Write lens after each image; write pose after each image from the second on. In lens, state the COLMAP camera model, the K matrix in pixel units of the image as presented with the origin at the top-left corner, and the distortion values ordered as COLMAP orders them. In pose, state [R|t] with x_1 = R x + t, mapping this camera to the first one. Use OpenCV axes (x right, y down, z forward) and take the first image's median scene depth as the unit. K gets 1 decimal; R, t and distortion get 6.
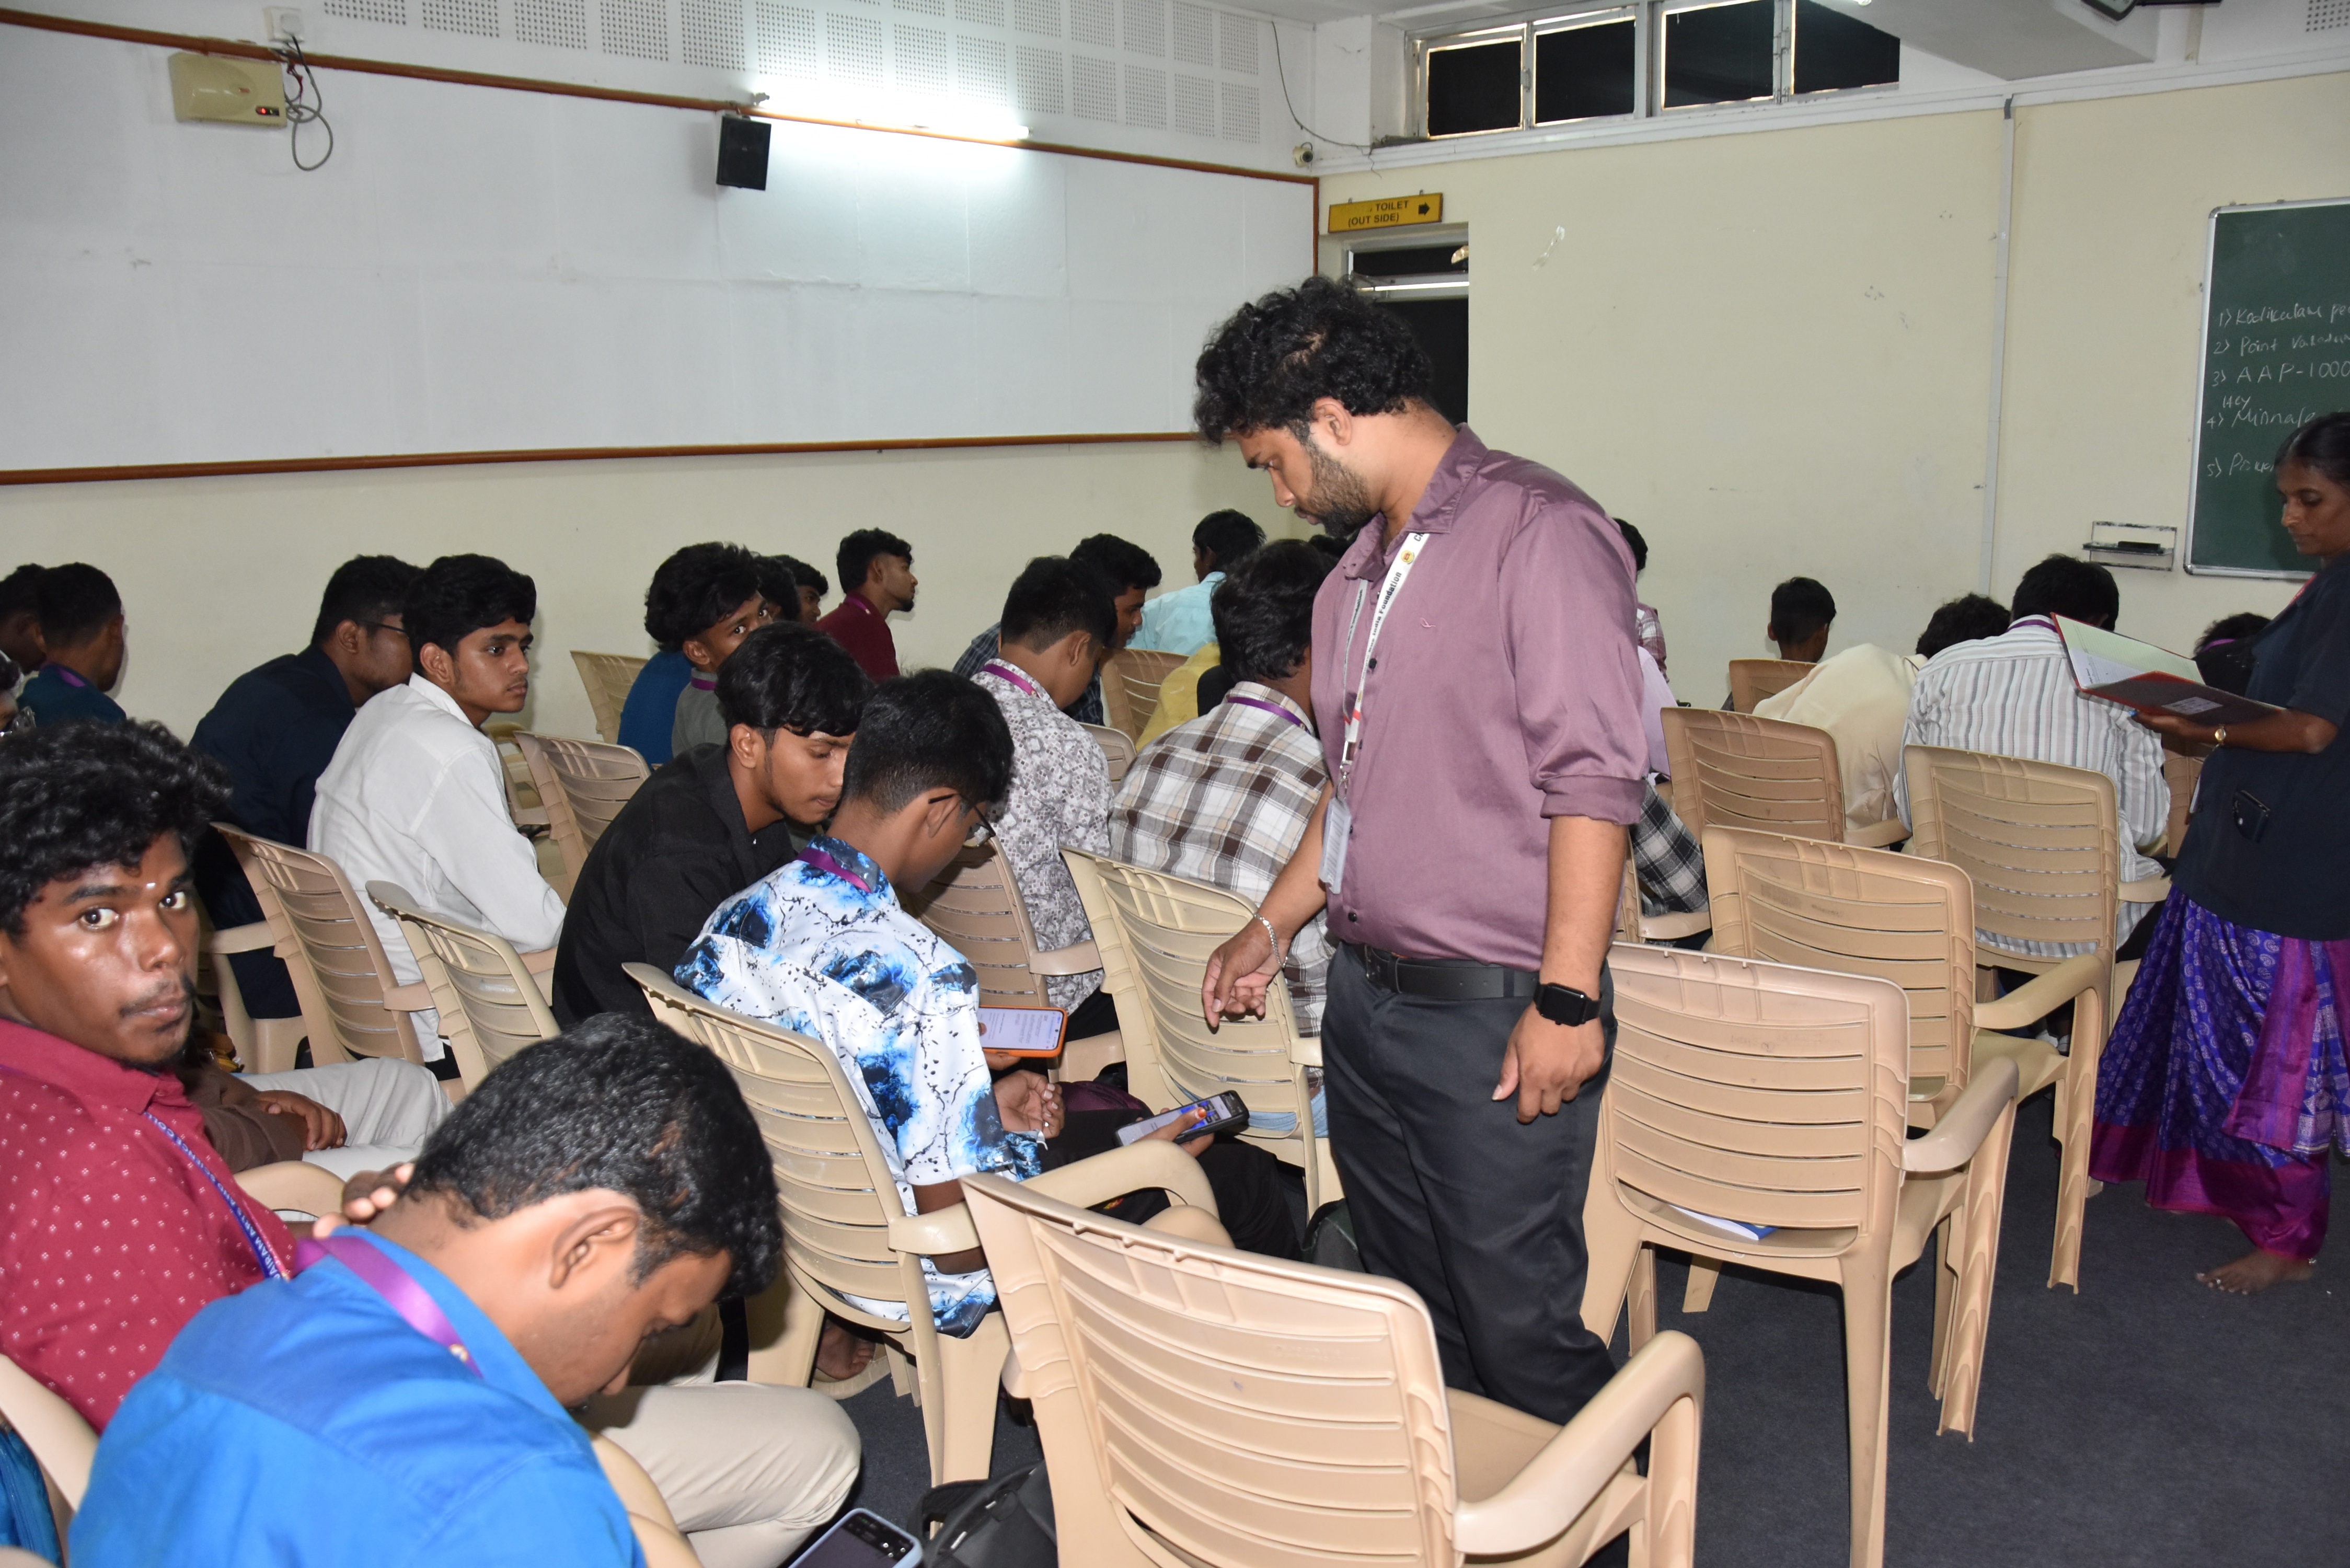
lens RADIAL K [[1841.6, 0, 1201.3], [0, 1841.6, 808.4], [0, 0, 1]] dist [-0.161397, 0.126852]
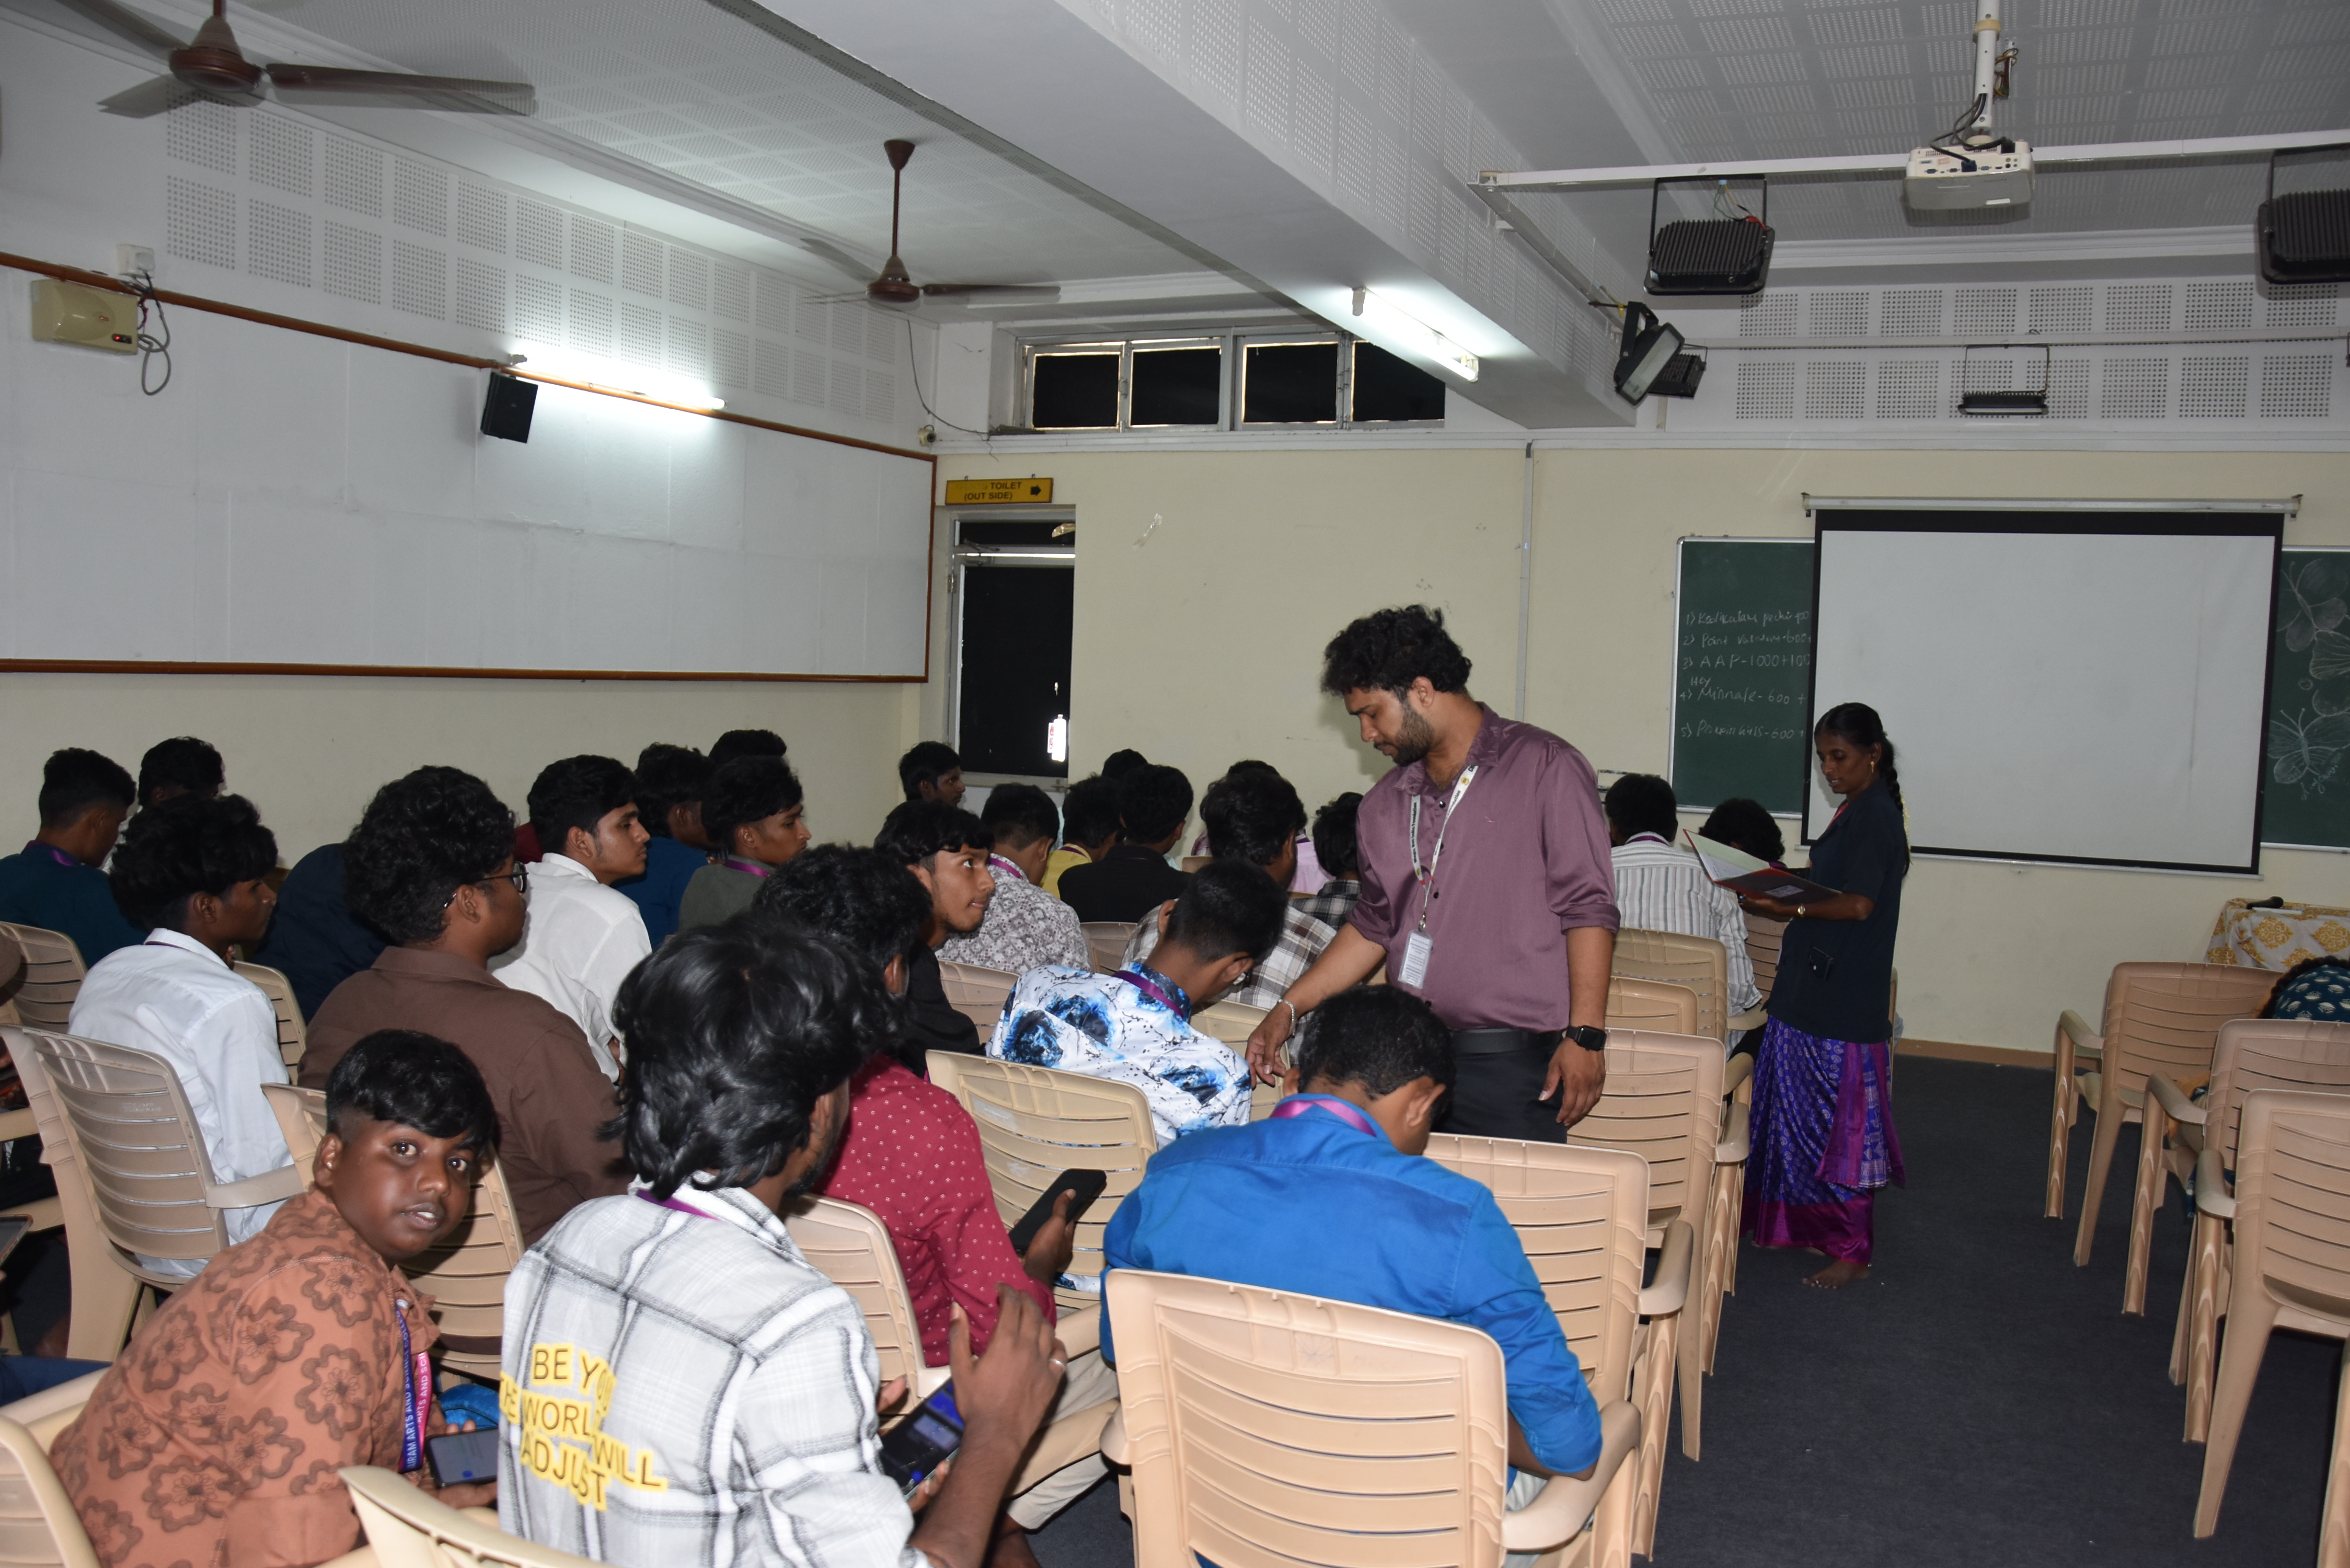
lens RADIAL K [[1841.6, 0, 1201.3], [0, 1841.6, 808.4], [0, 0, 1]] dist [-0.161397, 0.126852]
pose [[0.946143, 0.022056, 0.322996, -0.201938], [0.020328, 0.991661, -0.127261, 0.029215], [-0.323109, 0.126973, 0.937805, -0.144906]]
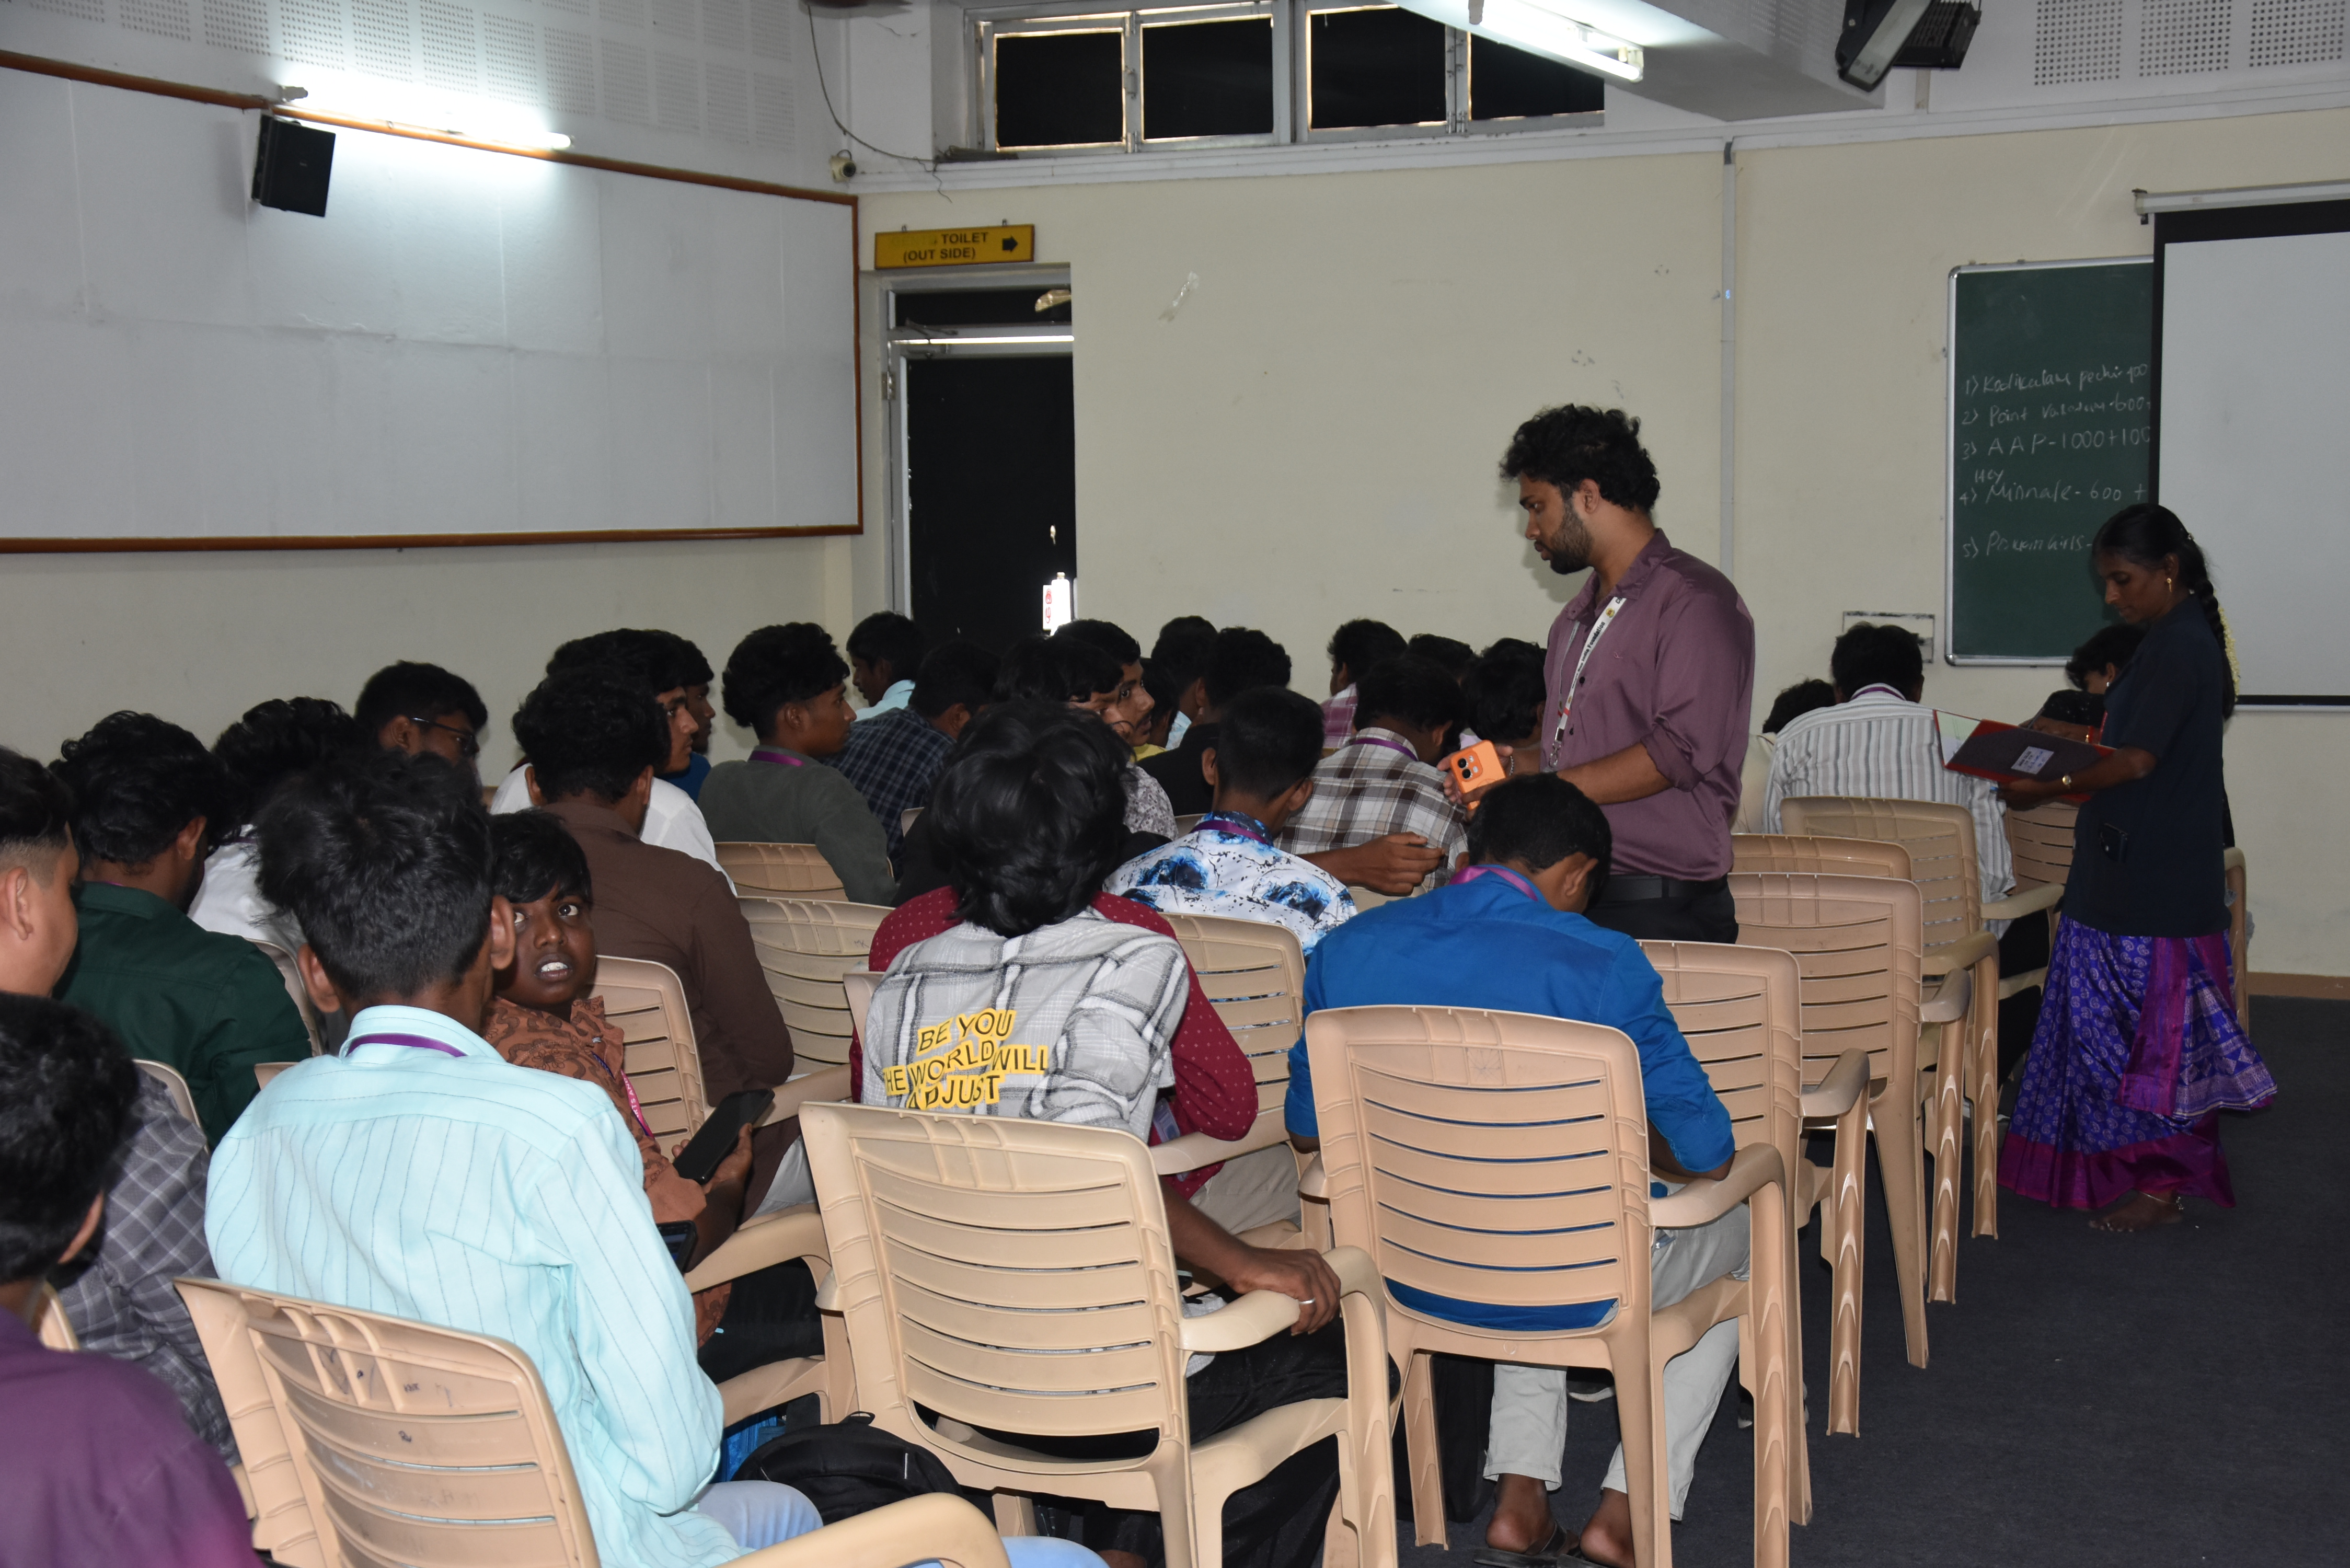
lens RADIAL K [[3242.9, 0, 1195.1], [0, 3242.9, 826.8], [0, 0, 1]] dist [0.079278, 0.505483]
pose [[0.948454, -0.031390, 0.315357, -0.344456], [0.066086, 0.992797, -0.099938, 0.093006], [-0.309949, 0.115627, 0.943696, -0.455159]]
